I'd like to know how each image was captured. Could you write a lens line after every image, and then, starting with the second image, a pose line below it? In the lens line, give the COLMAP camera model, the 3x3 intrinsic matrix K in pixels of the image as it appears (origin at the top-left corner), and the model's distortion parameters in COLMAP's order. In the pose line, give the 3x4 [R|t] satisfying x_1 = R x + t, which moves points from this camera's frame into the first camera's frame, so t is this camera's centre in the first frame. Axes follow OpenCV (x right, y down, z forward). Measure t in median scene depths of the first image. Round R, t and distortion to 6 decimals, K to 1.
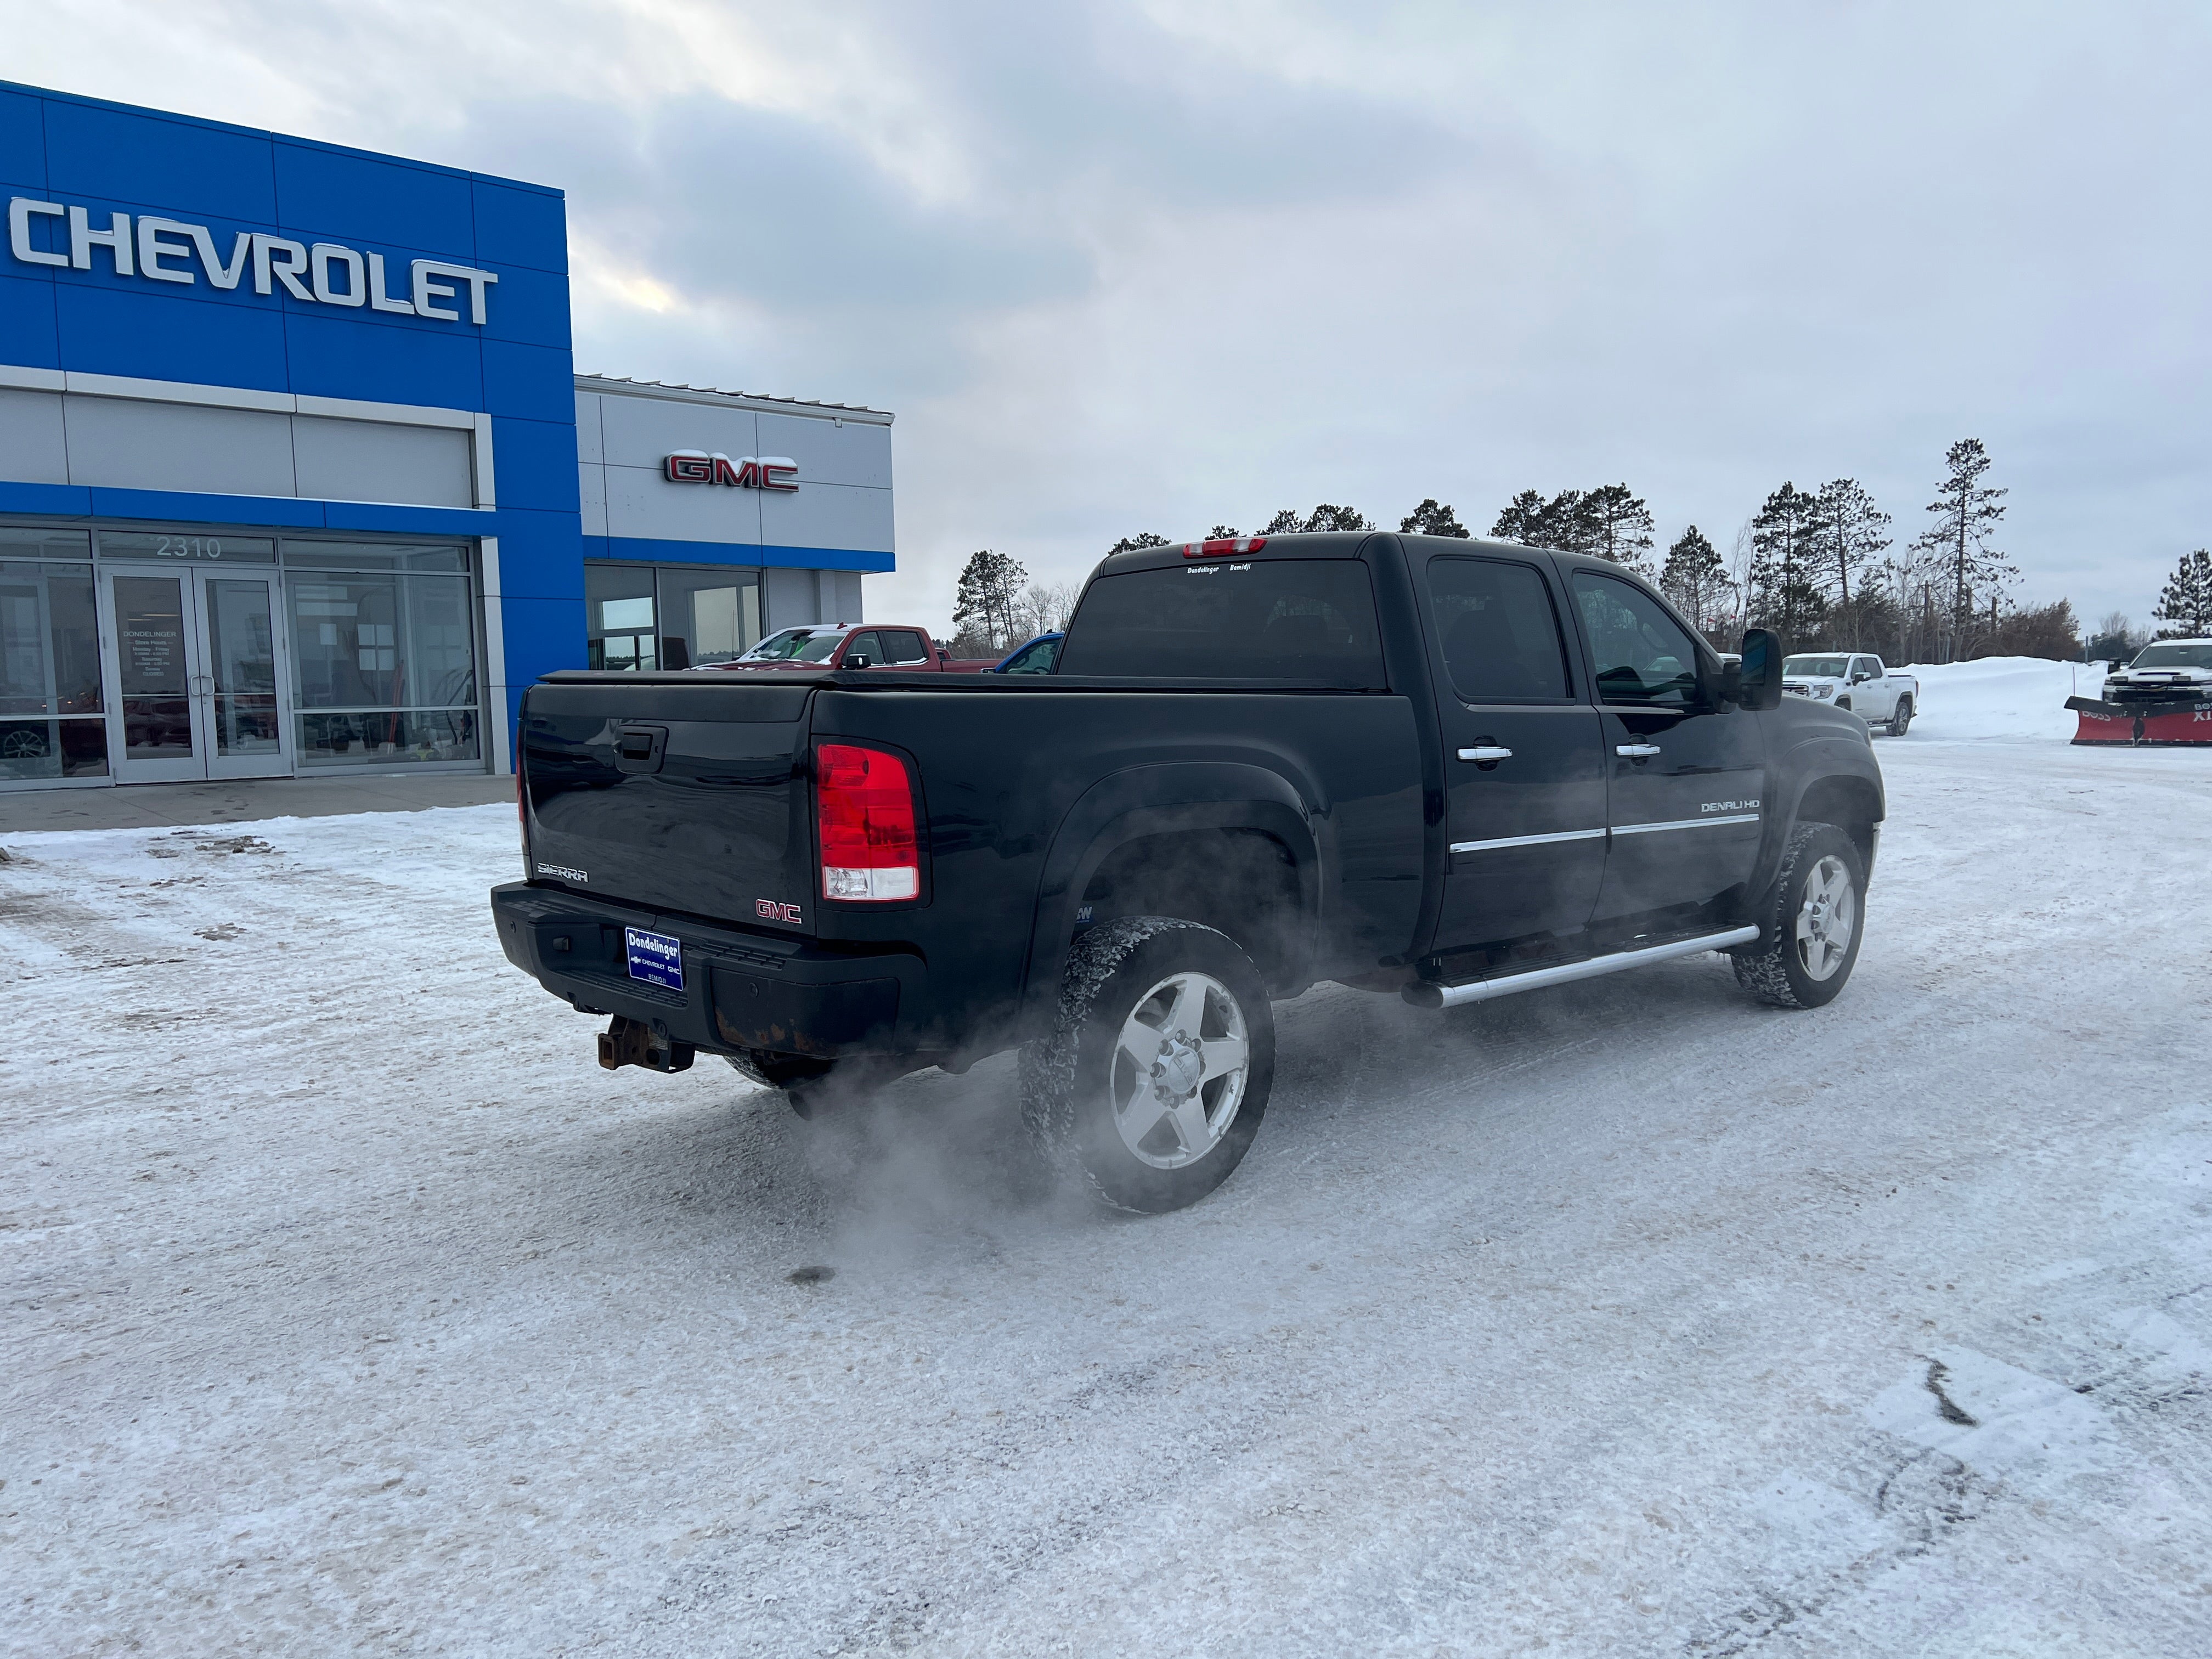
lens RADIAL K [[1654.8, 0, 1112.6], [0, 1654.8, 815.0], [0, 0, 1]] dist [0.056866, -0.059632]
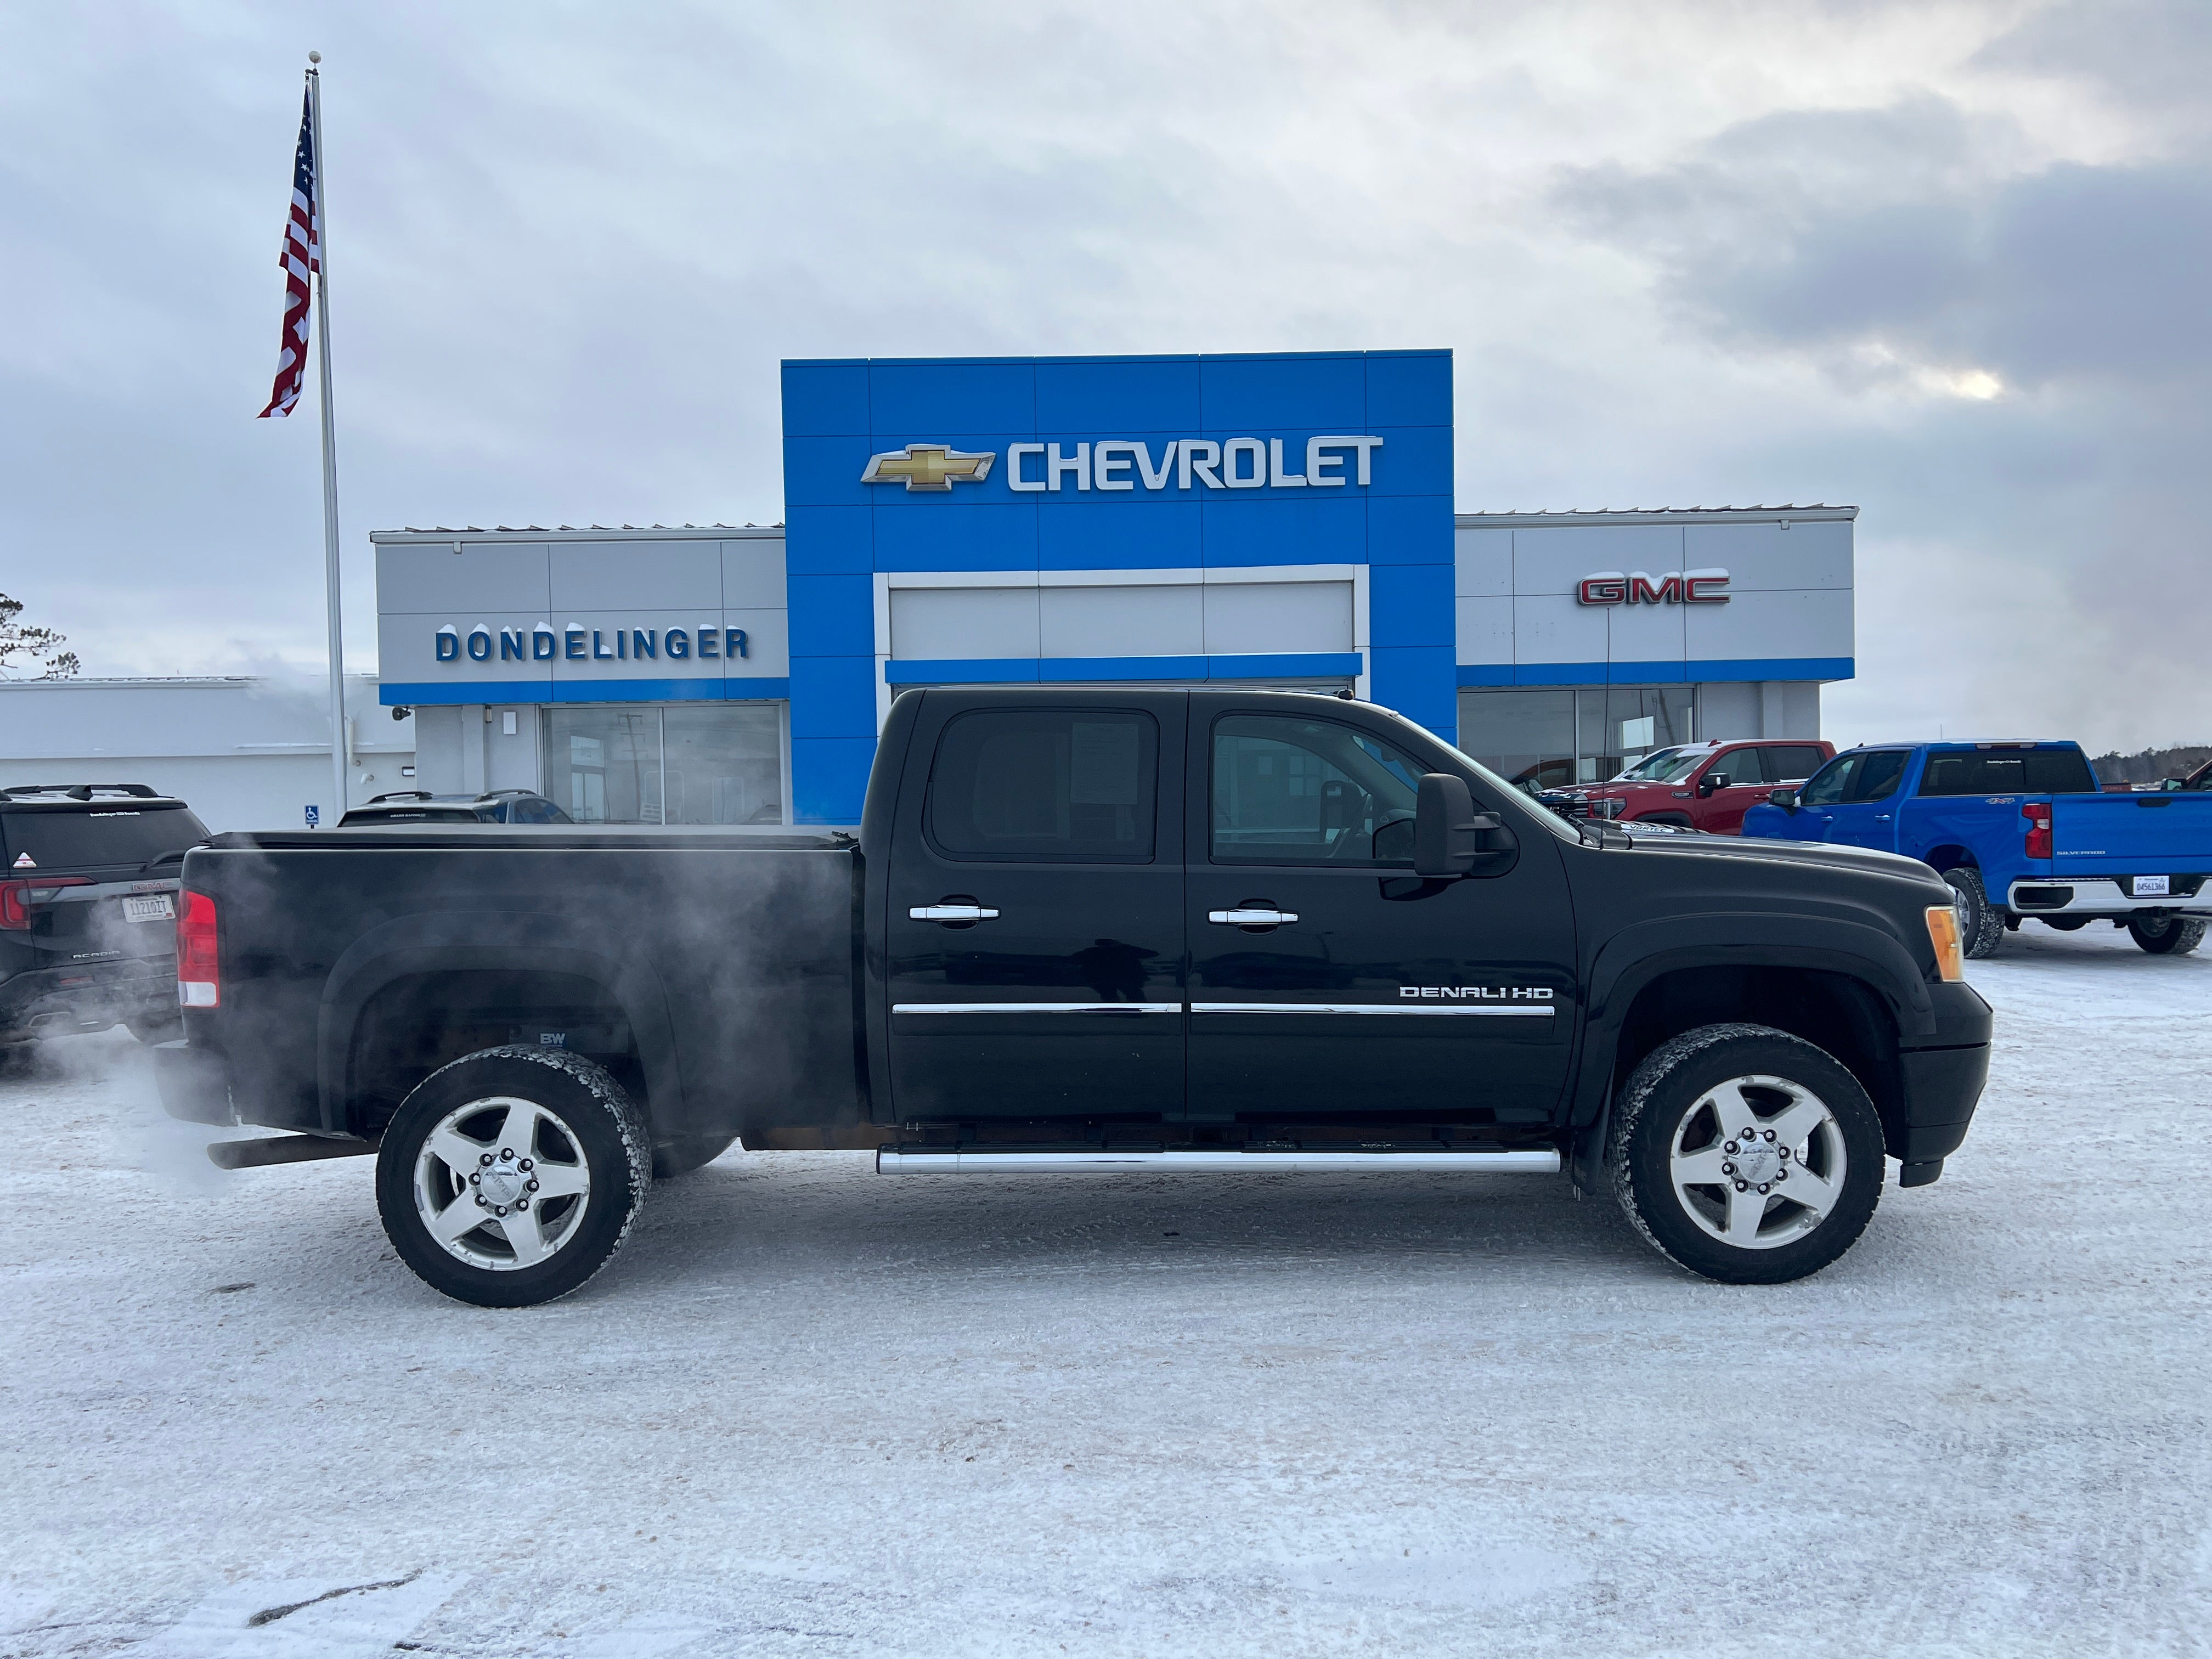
lens RADIAL K [[1654.8, 0, 1112.6], [0, 1654.8, 815.0], [0, 0, 1]] dist [0.056866, -0.059632]
pose [[0.733482, 0.002345, -0.679705, 0.282098], [-0.048030, 0.997673, -0.048388, -0.015646], [0.678010, 0.068138, 0.731888, 0.107571]]
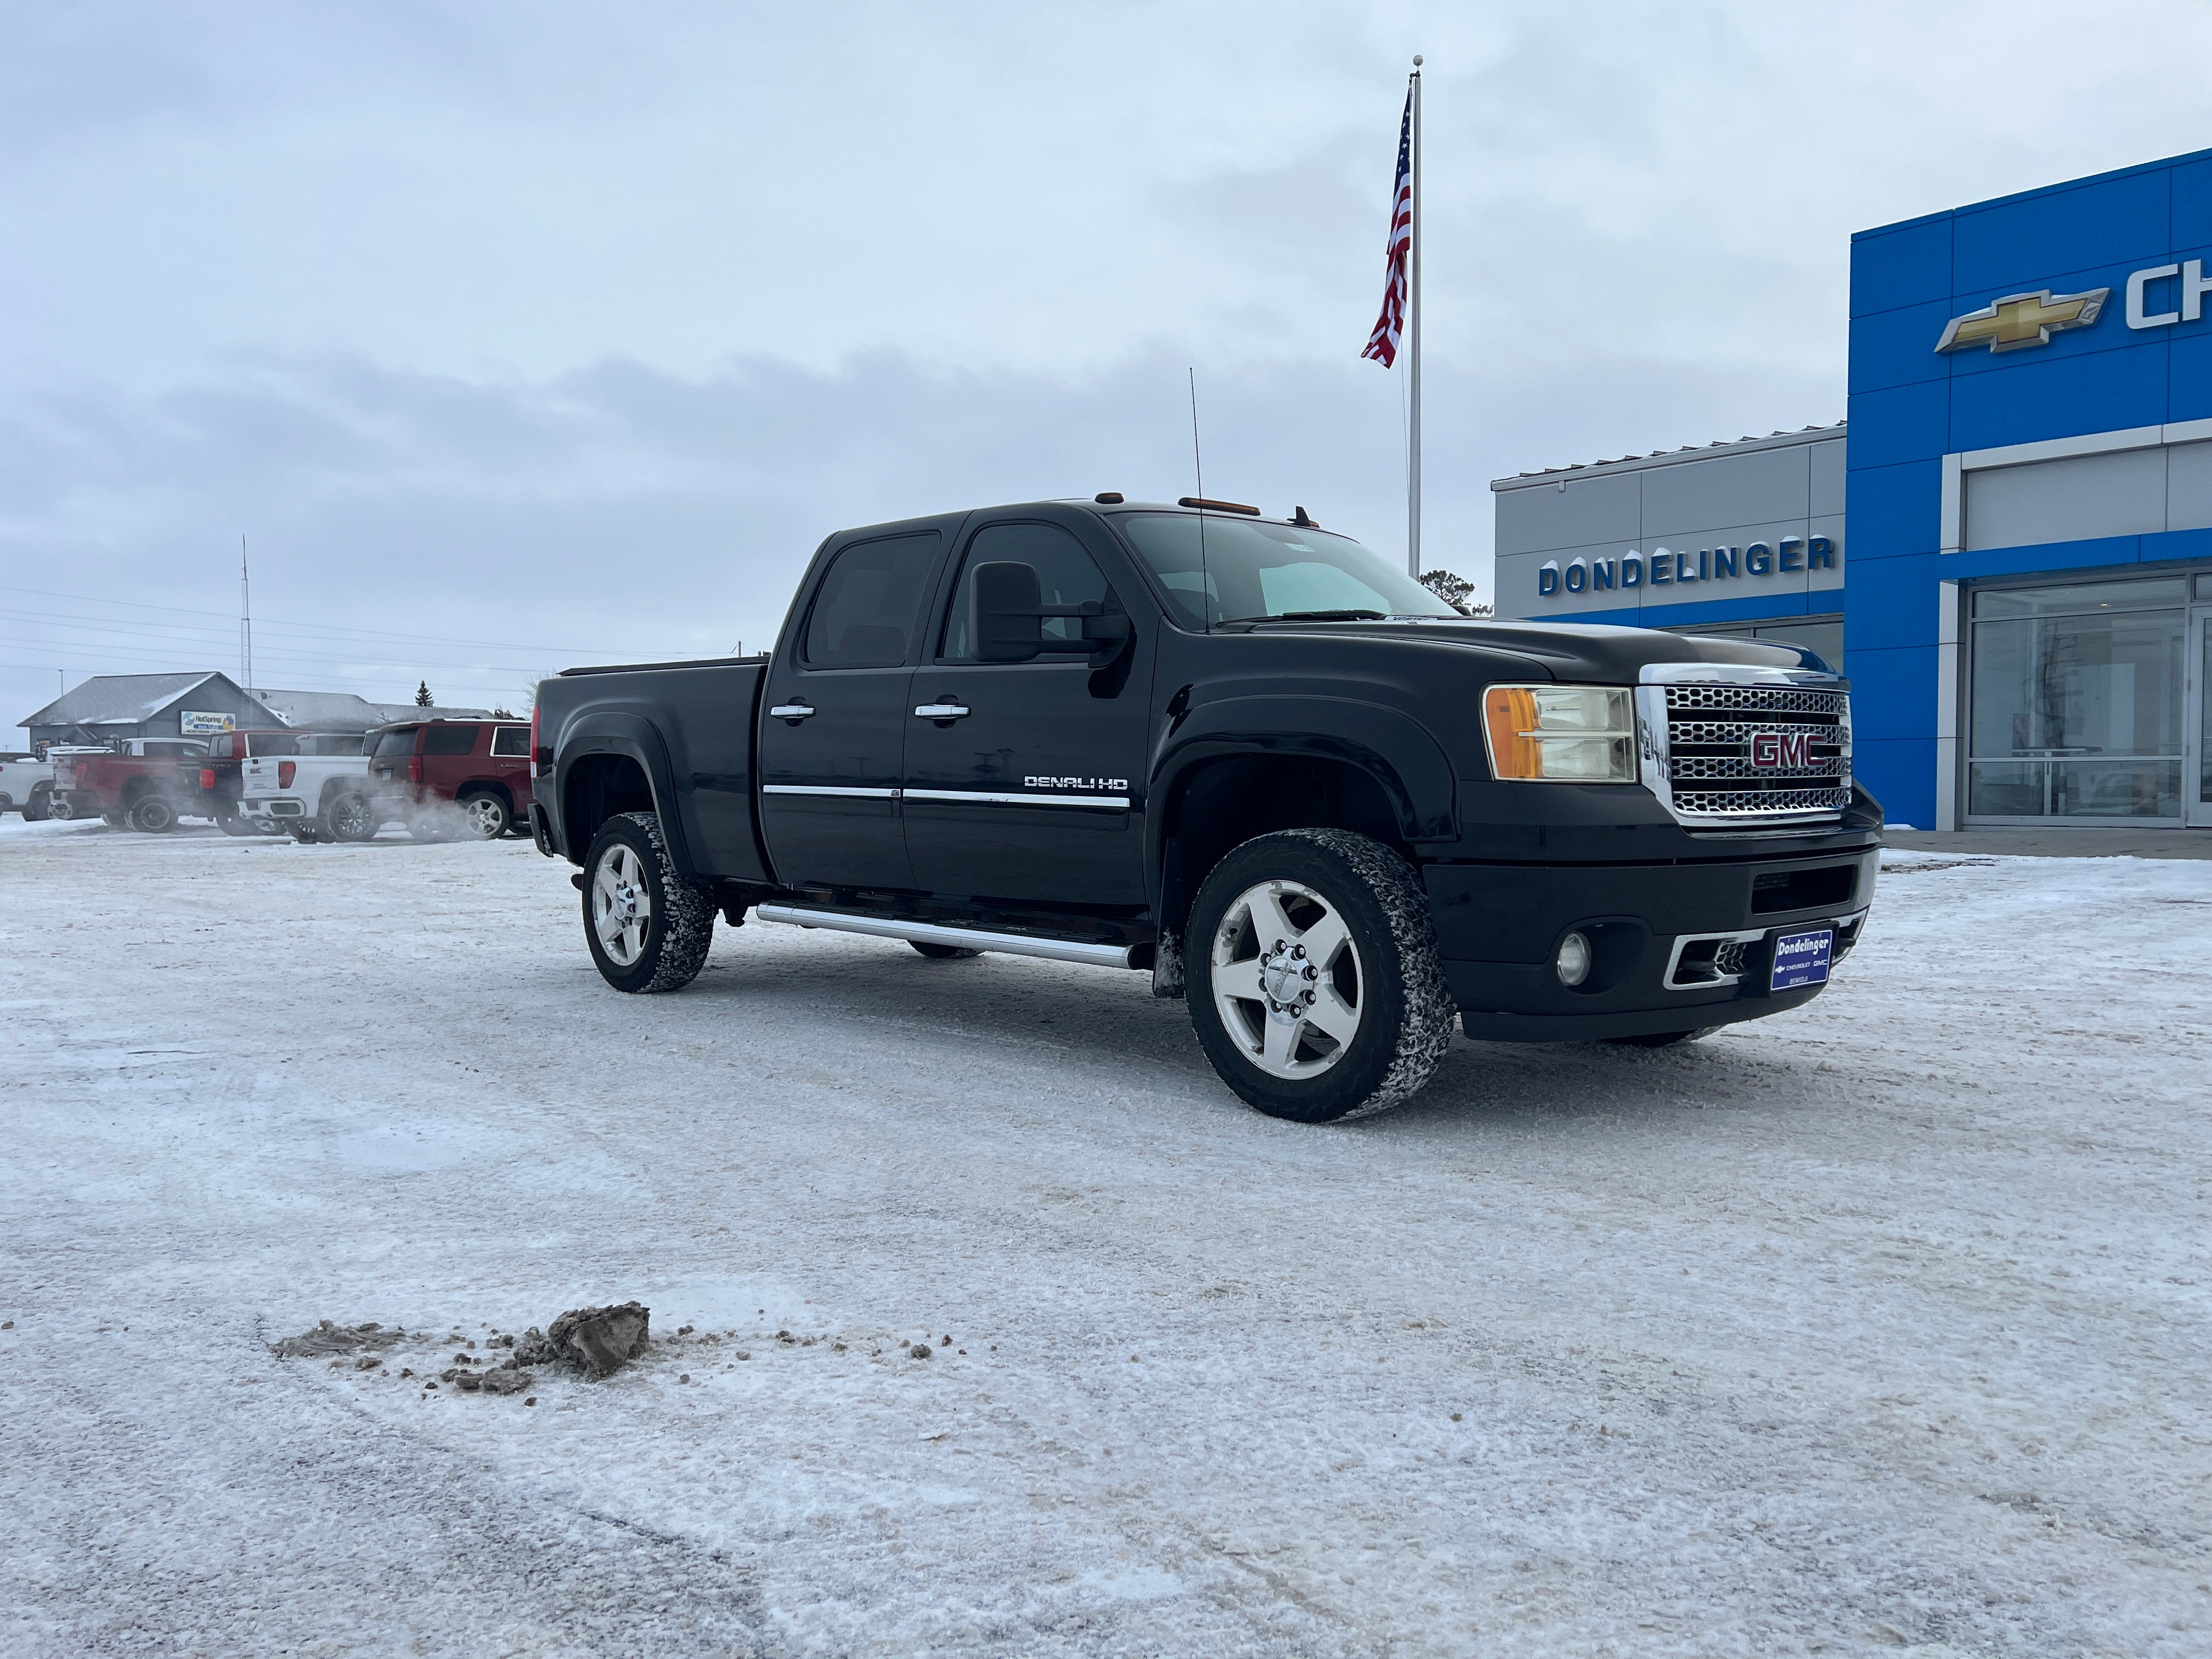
lens RADIAL K [[1652.0, 0, 1087.9], [0, 1652.0, 822.2], [0, 0, 1]] dist [0.052321, -0.053010]
pose [[-0.013088, 0.036416, -0.999251, 0.416195], [-0.079644, 0.996124, 0.037345, -0.005883], [0.996737, 0.080074, -0.010137, 0.367663]]
